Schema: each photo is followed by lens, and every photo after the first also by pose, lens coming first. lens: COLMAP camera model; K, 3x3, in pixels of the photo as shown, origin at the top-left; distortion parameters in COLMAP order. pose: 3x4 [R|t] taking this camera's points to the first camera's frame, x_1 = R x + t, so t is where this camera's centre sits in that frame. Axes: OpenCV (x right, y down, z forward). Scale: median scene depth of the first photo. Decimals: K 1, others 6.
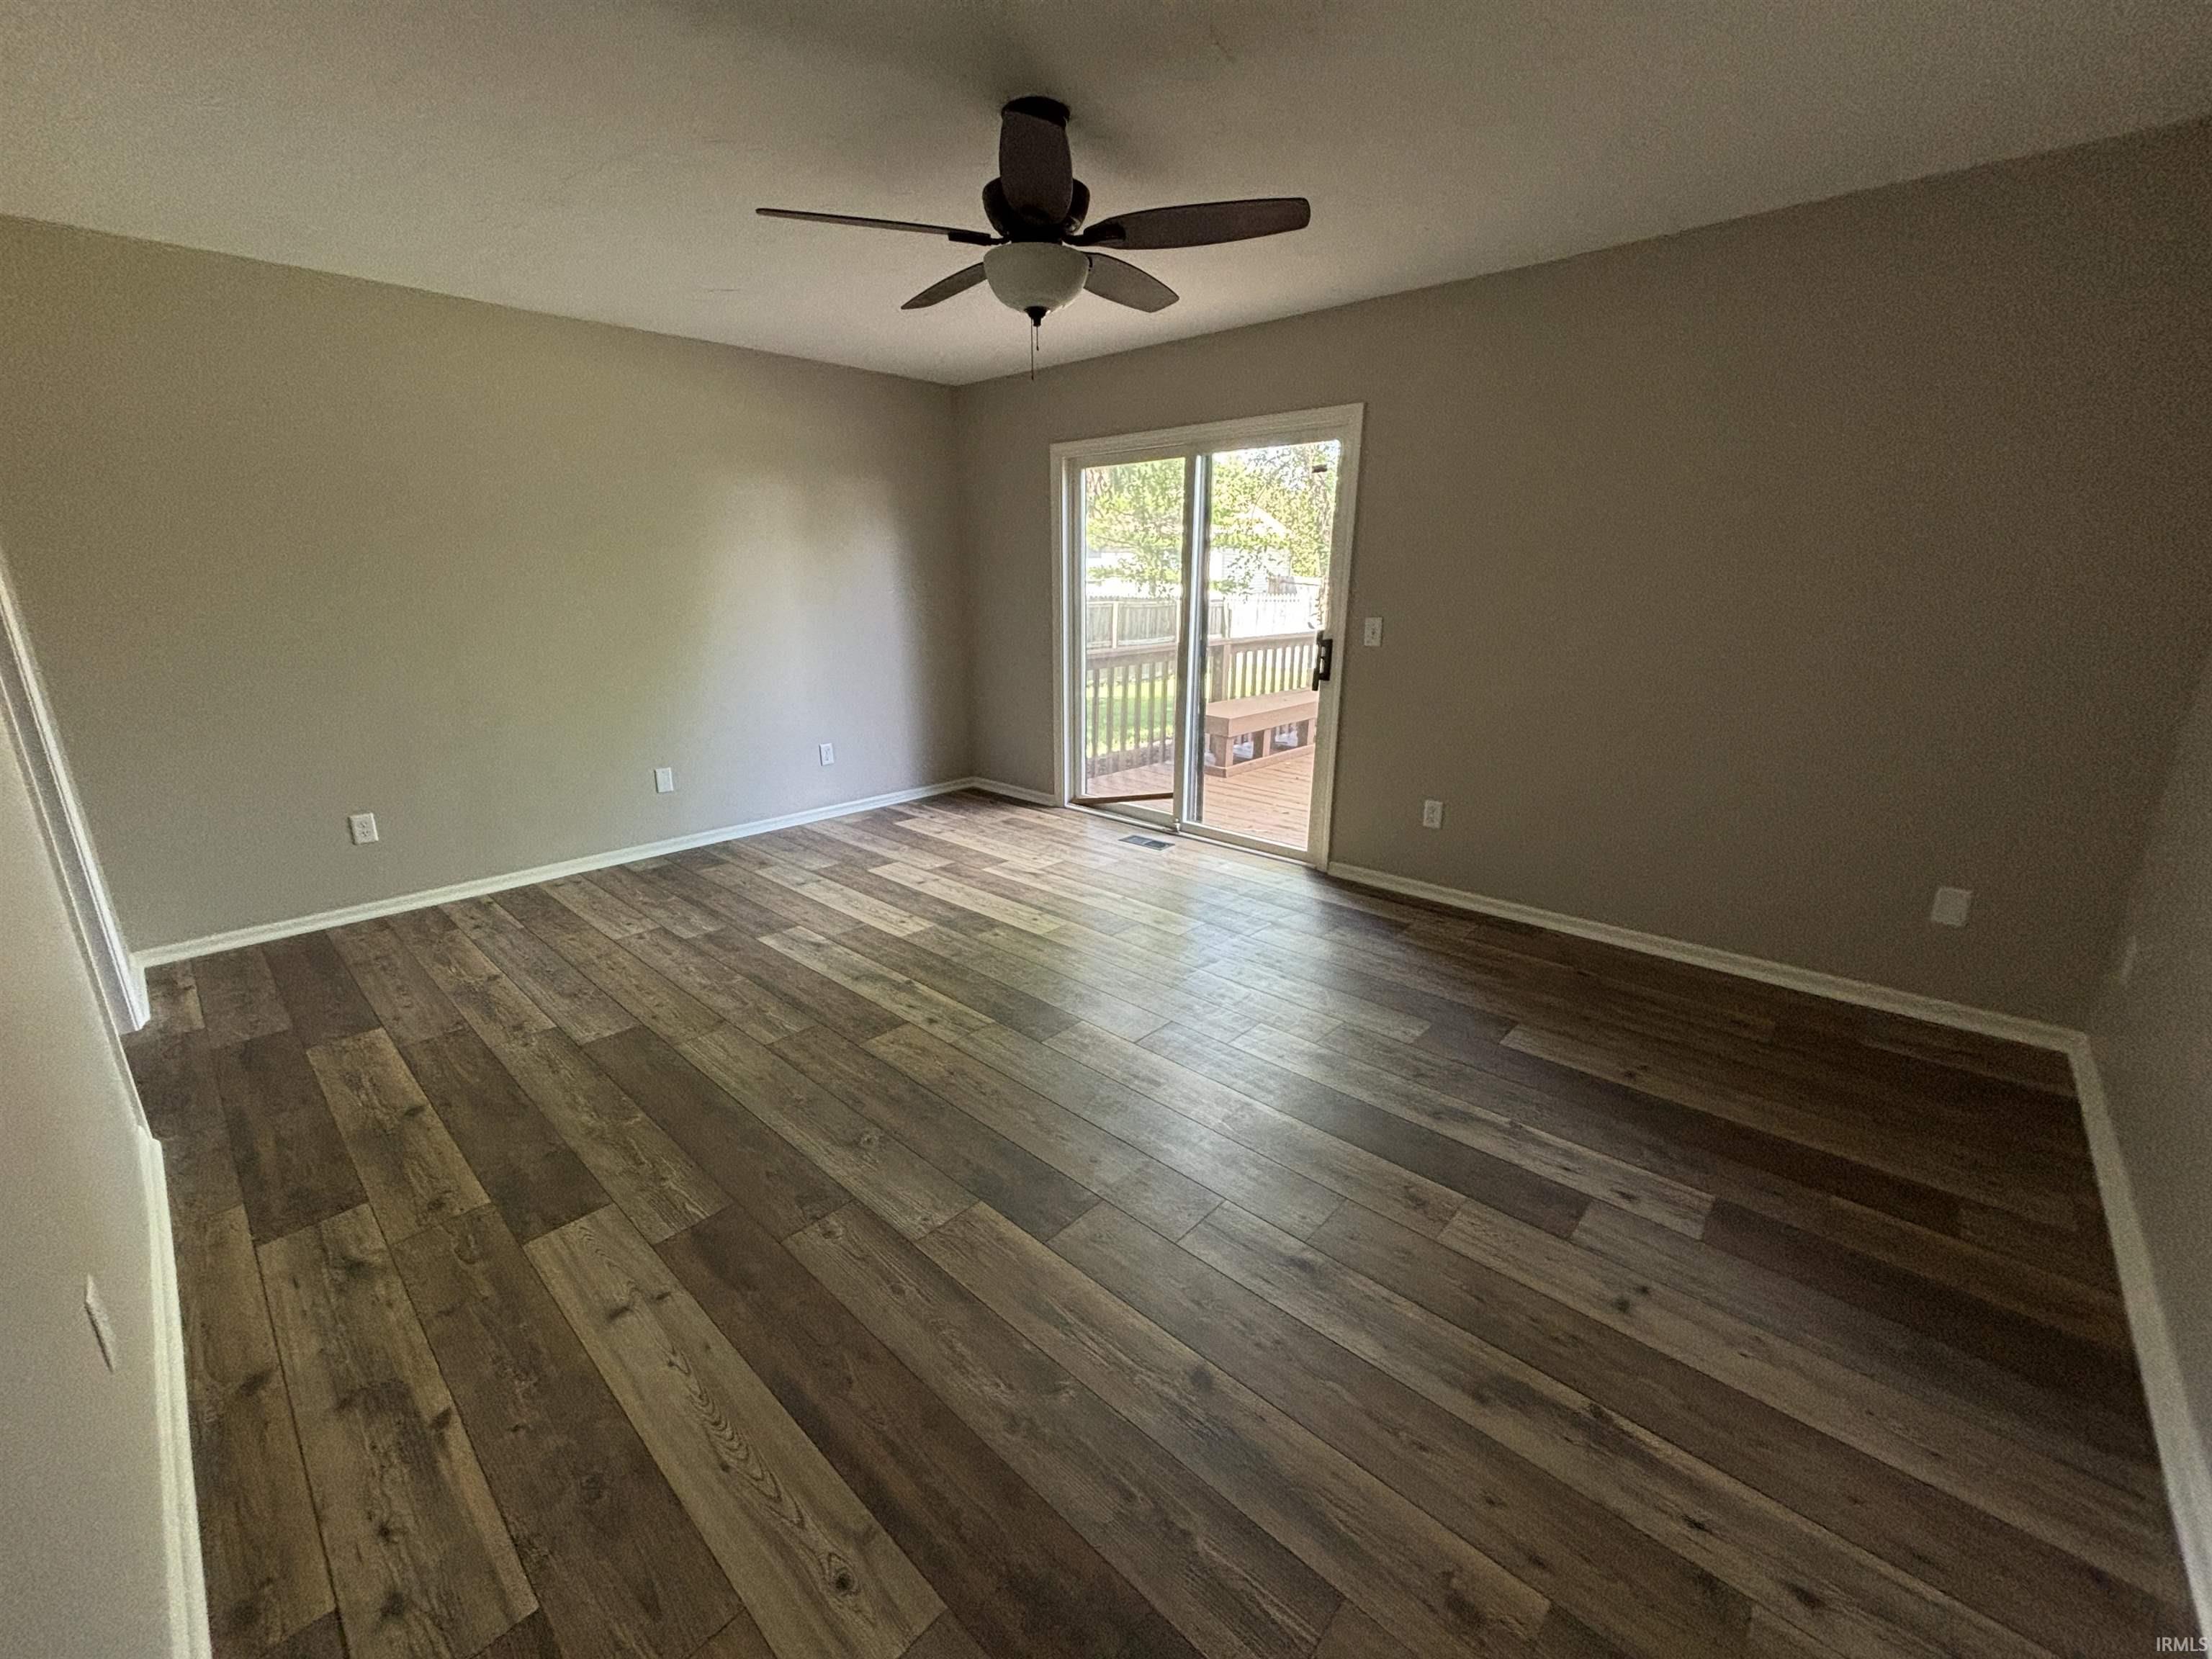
lens RADIAL K [[895.3, 0, 1104.3], [0, 895.3, 827.8], [0, 0, 1]] dist [0.006388, -0.001081]
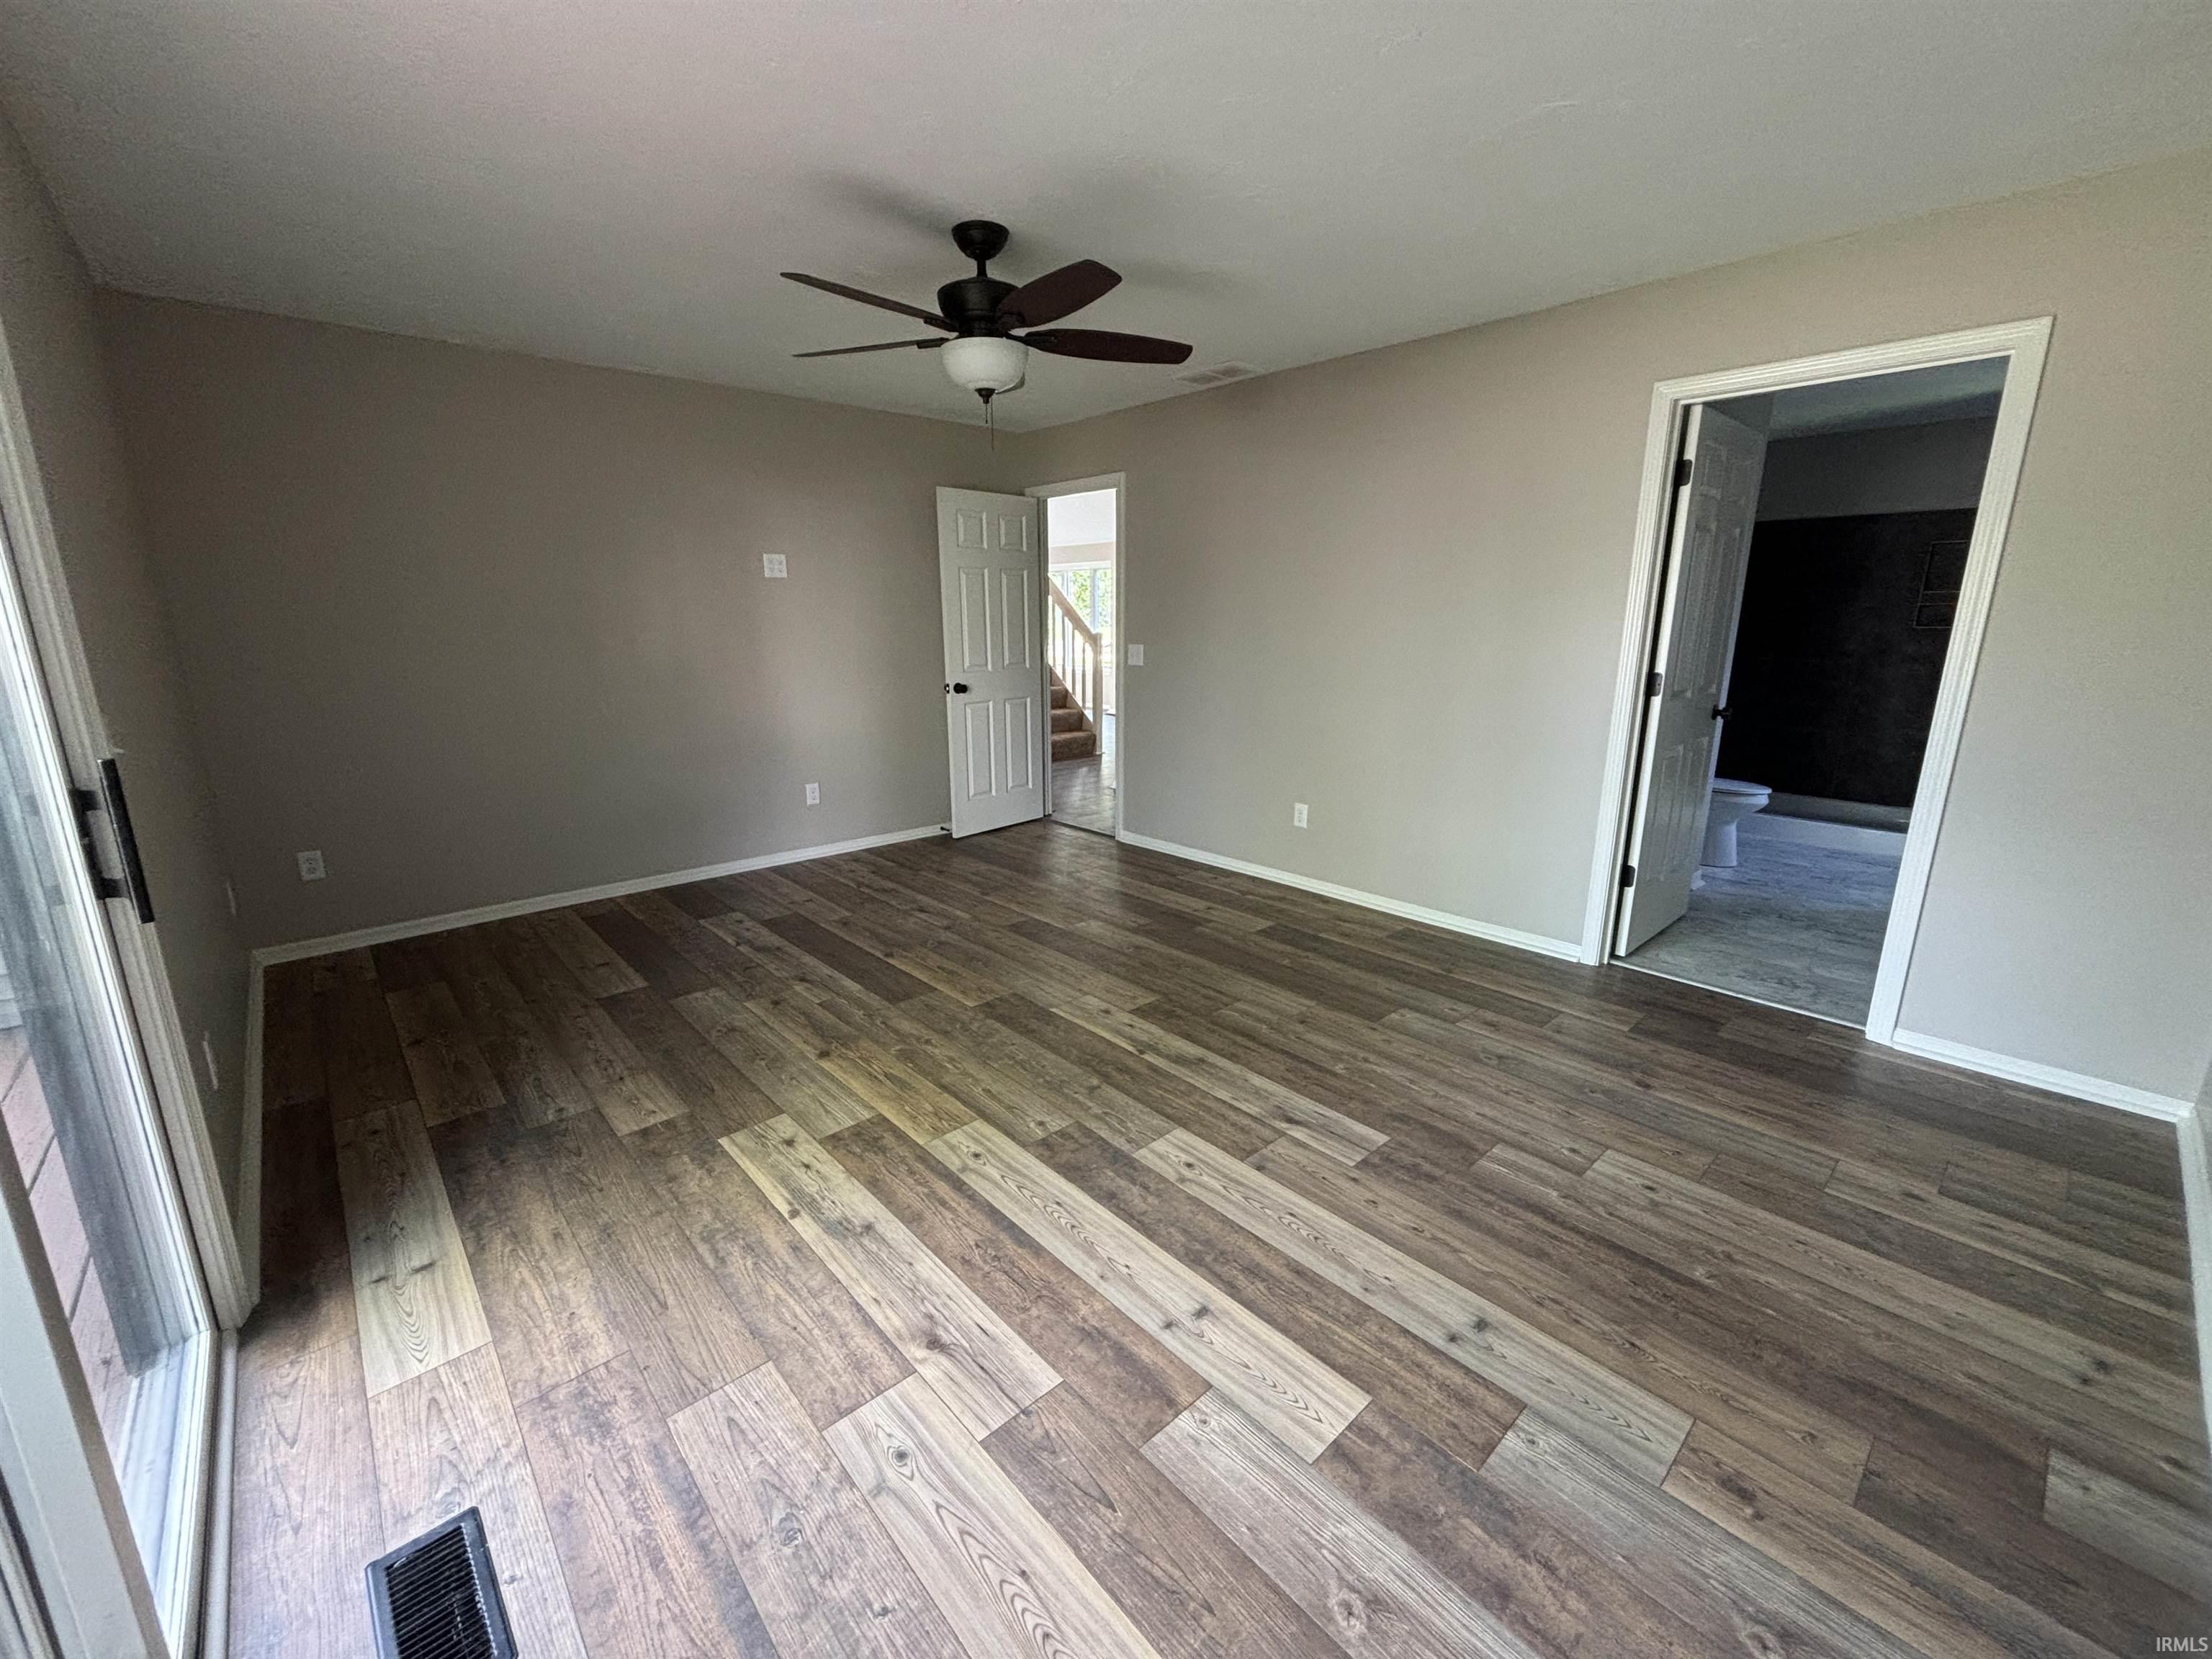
lens RADIAL K [[895.3, 0, 1104.0], [0, 895.3, 824.2], [0, 0, 1]] dist [0.006388, -0.001081]
pose [[-0.996356, -0.013709, 0.084188, -0.219099], [0.029110, 0.873090, 0.486690, -0.409137], [-0.080176, 0.487367, -0.869509, 1.450637]]
